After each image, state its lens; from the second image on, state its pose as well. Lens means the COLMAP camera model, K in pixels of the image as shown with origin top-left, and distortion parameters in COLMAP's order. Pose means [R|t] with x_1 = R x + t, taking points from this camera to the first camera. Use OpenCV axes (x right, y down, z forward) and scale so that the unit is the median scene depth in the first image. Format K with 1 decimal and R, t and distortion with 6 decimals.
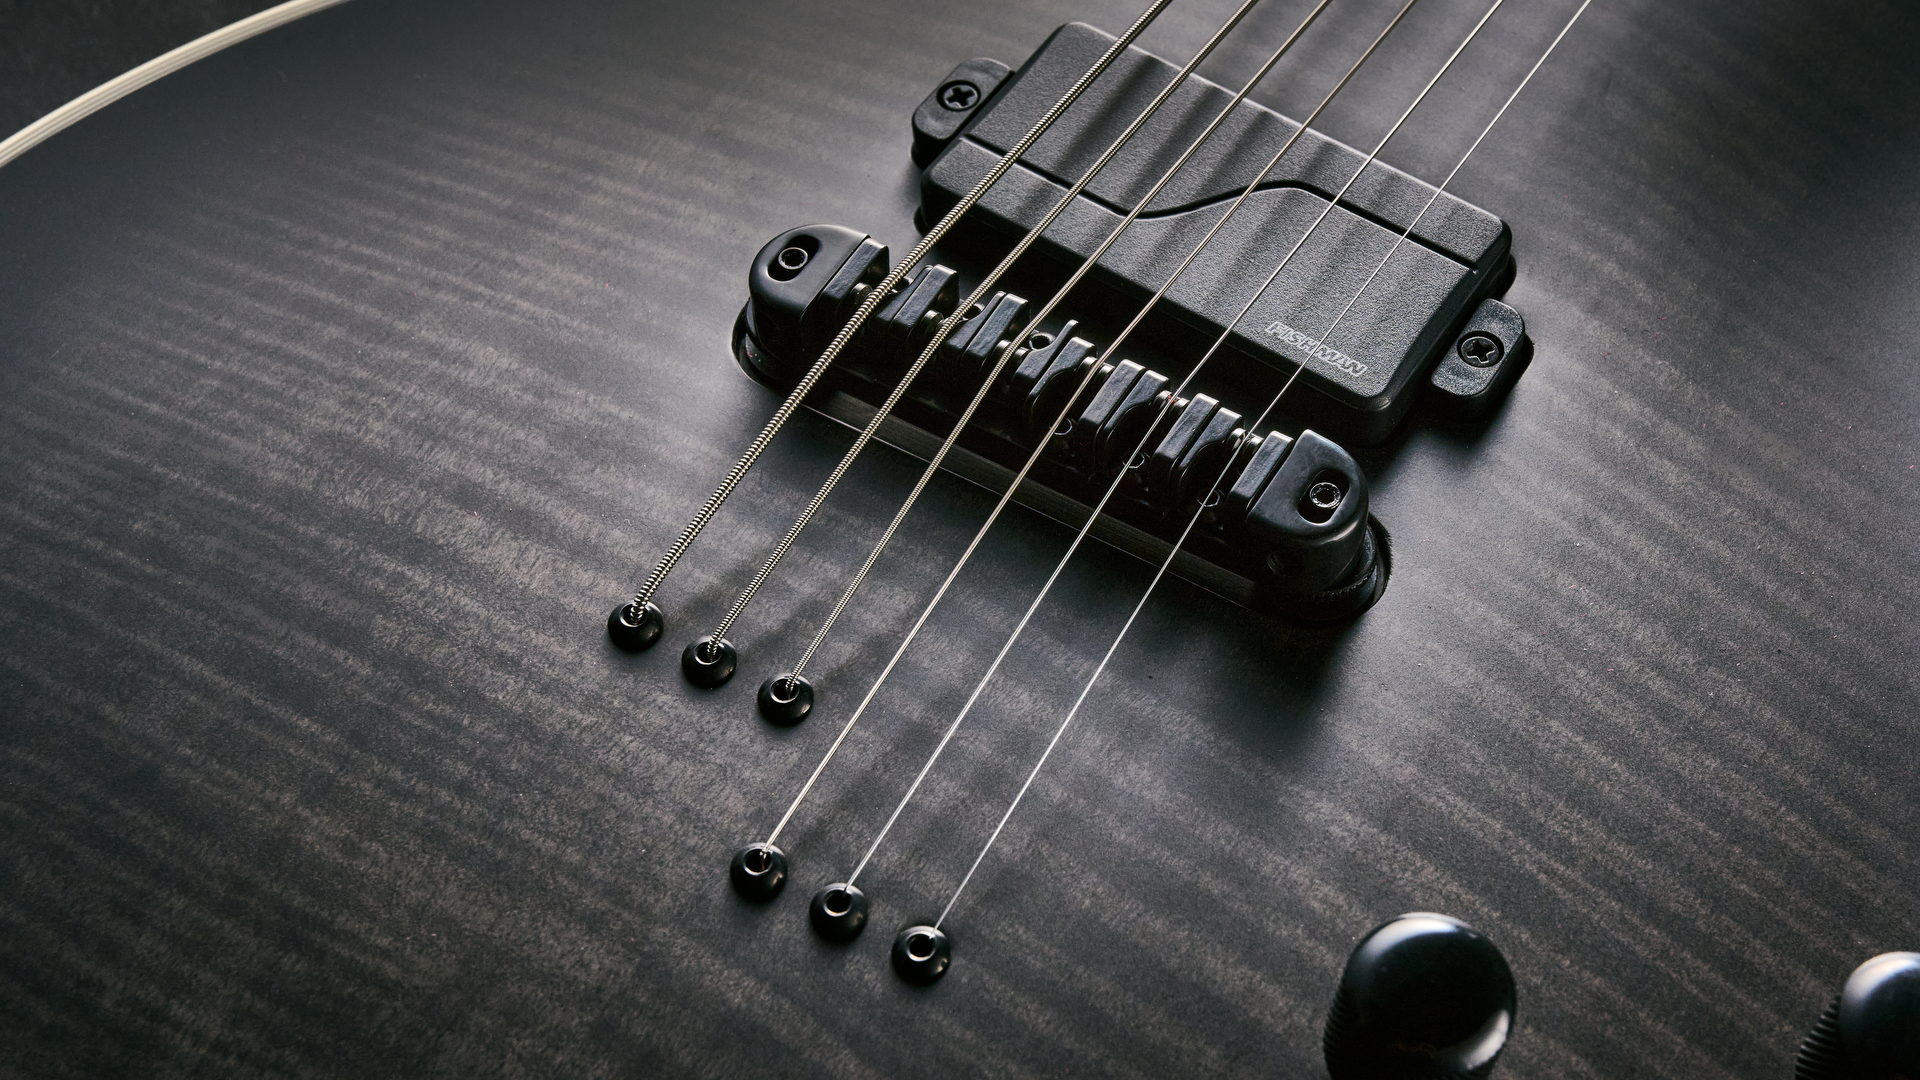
lens RADIAL K [[2778.5, 0, 961.1], [0, 2778.5, 541.9], [0, 0, 1]] dist [-0.057155, -0.013468]
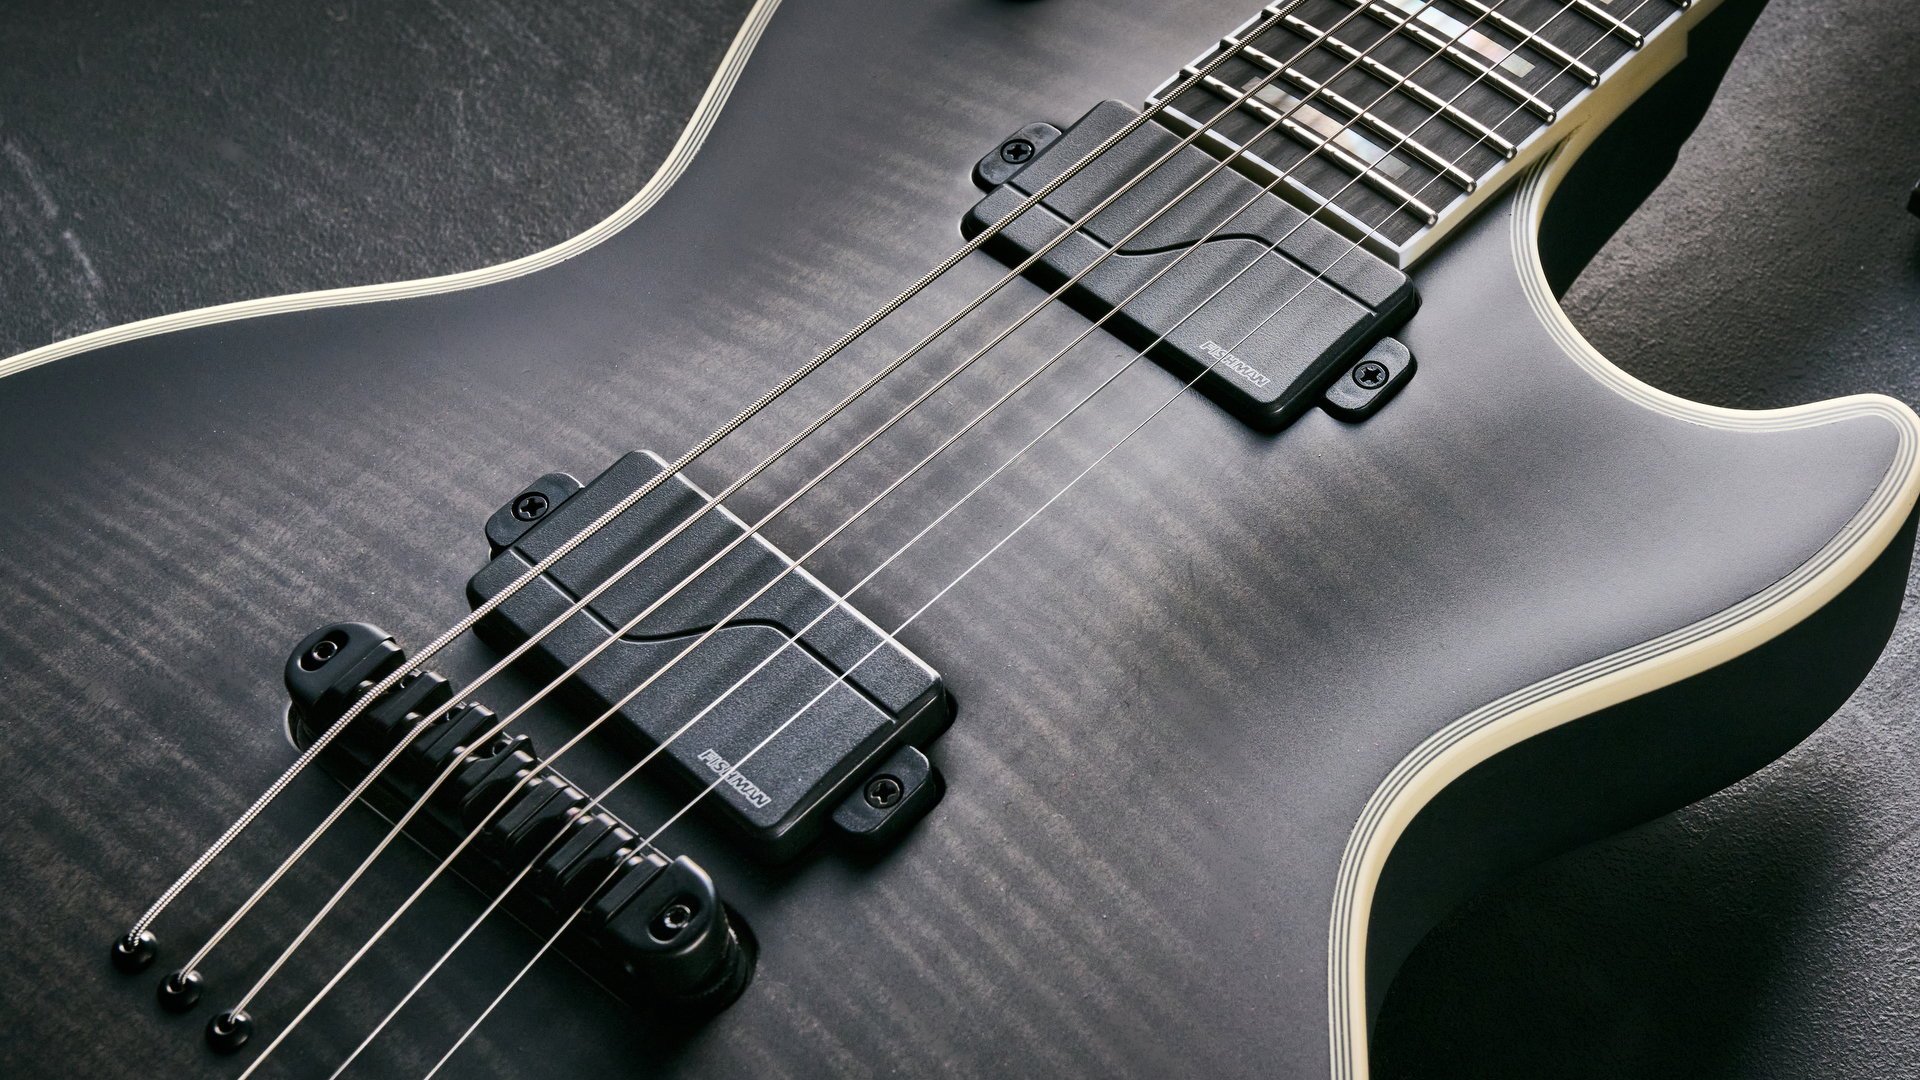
lens RADIAL K [[3020.3, 0, 962.6], [0, 3020.3, 536.5], [0, 0, 1]] dist [-0.081967, 0.095392]
pose [[0.985645, 0.099179, -0.136625, 0.407860], [-0.103551, 0.994303, -0.025257, -0.157058], [0.133342, 0.039042, 0.990301, -0.261554]]
